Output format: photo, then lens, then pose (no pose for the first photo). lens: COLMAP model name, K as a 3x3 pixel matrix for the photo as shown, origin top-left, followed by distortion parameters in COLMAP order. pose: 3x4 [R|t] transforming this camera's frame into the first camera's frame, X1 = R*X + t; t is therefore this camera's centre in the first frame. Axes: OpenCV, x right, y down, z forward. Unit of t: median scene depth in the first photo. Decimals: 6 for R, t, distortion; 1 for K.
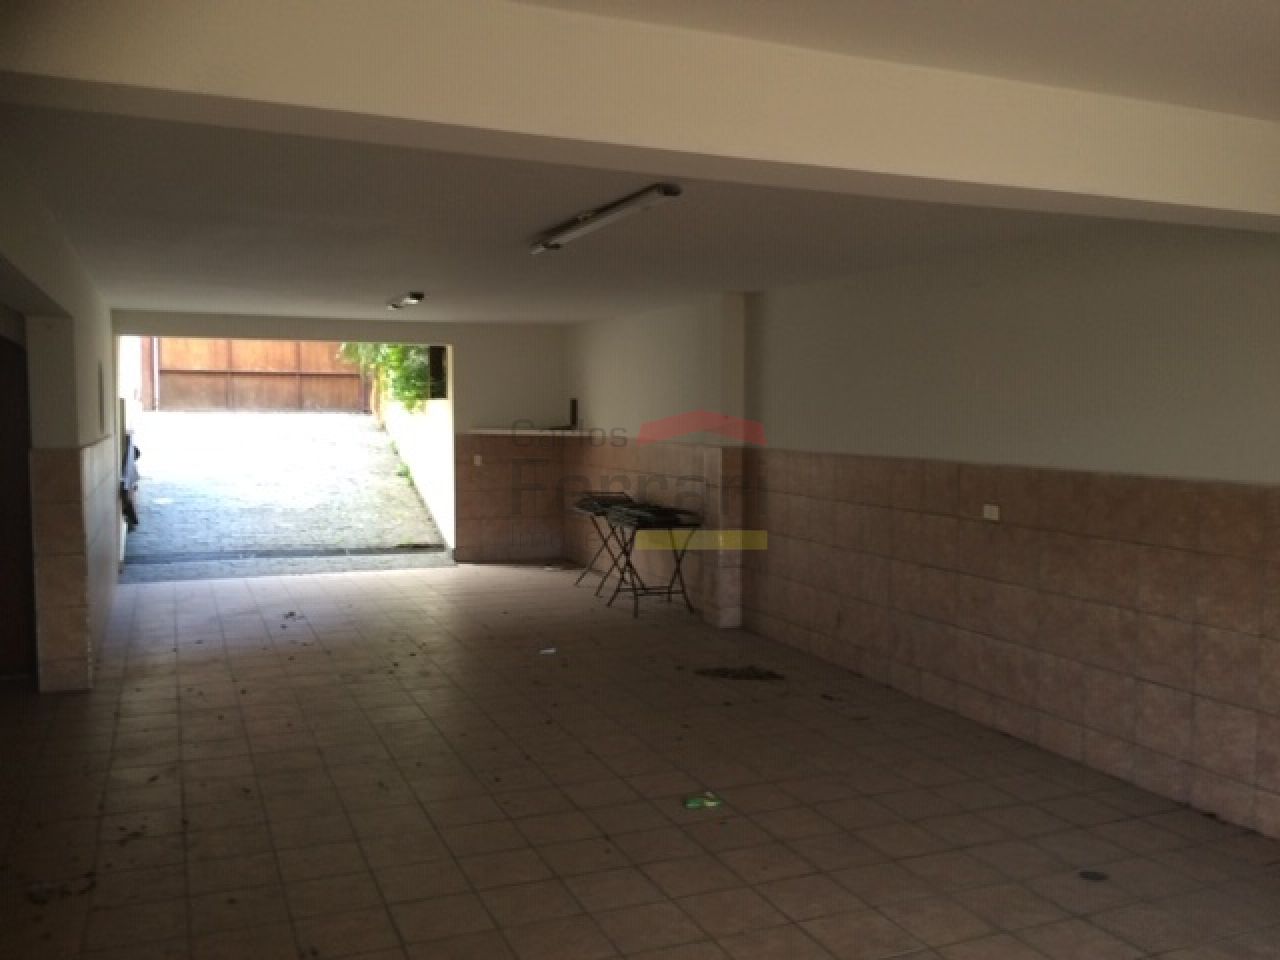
lens RADIAL K [[1104.8, 0, 640.0], [0, 1104.8, 480.0], [0, 0, 1]] dist [0.090693, -0.129821]
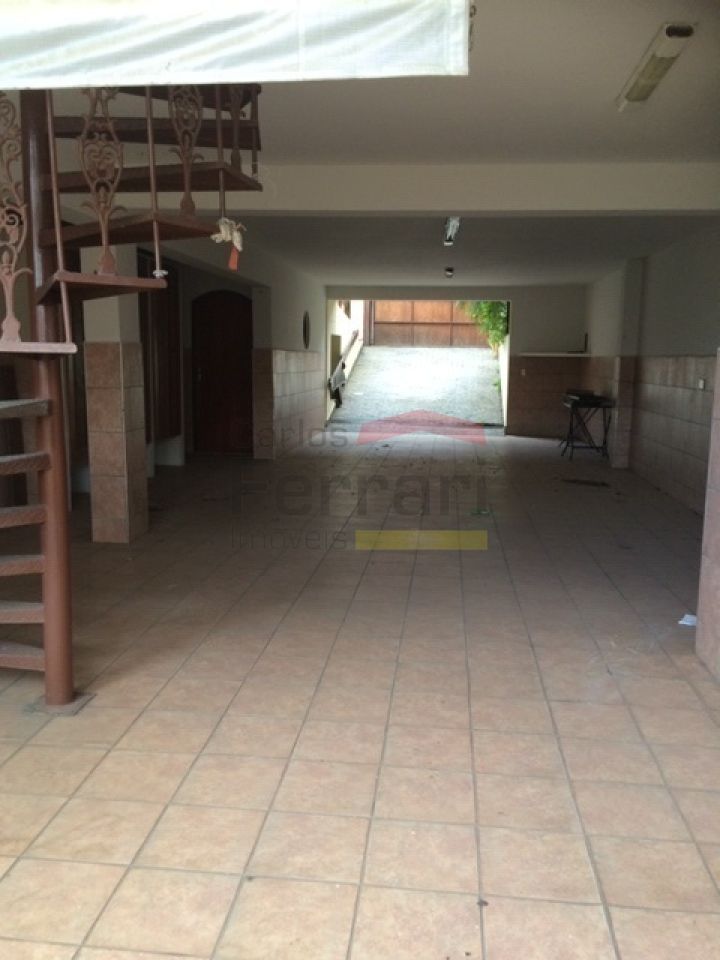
lens RADIAL K [[828.6, 0, 360.0], [0, 828.6, 480.0], [0, 0, 1]] dist [0.090693, -0.129821]
pose [[0.872743, 0.078793, -0.481780, 0.240115], [-0.041043, 0.995238, 0.088417, 0.040396], [0.486452, -0.057391, 0.871820, -0.181878]]
